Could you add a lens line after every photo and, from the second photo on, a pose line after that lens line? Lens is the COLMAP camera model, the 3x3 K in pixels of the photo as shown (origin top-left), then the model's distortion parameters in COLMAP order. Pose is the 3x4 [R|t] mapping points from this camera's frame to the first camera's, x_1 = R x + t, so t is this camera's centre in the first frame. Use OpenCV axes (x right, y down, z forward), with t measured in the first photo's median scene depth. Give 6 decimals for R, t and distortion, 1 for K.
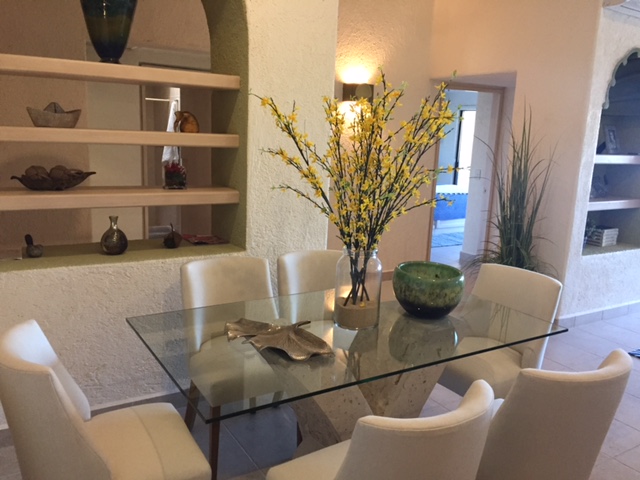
lens RADIAL K [[541.6, 0, 319.9], [0, 541.6, 240.7], [0, 0, 1]] dist [-0.002551, -0.005226]
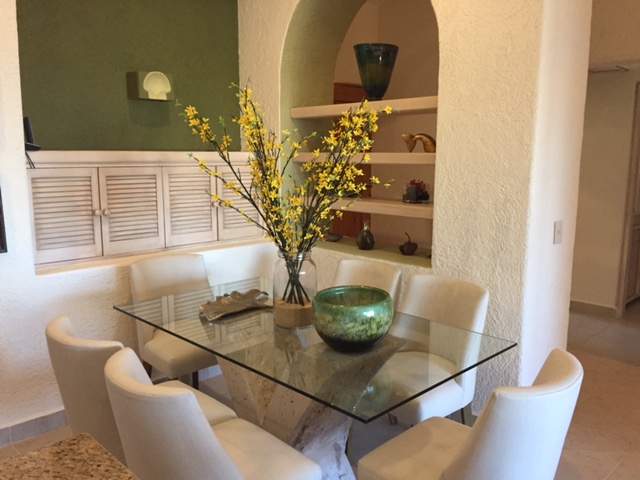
lens RADIAL K [[541.6, 0, 320.0], [0, 541.6, 239.2], [0, 0, 1]] dist [-0.002551, -0.005226]
pose [[0.224919, 0.112817, -0.967824, 0.771014], [-0.188352, 0.979574, 0.070414, -0.064434], [0.956000, 0.166454, 0.241574, 0.555374]]
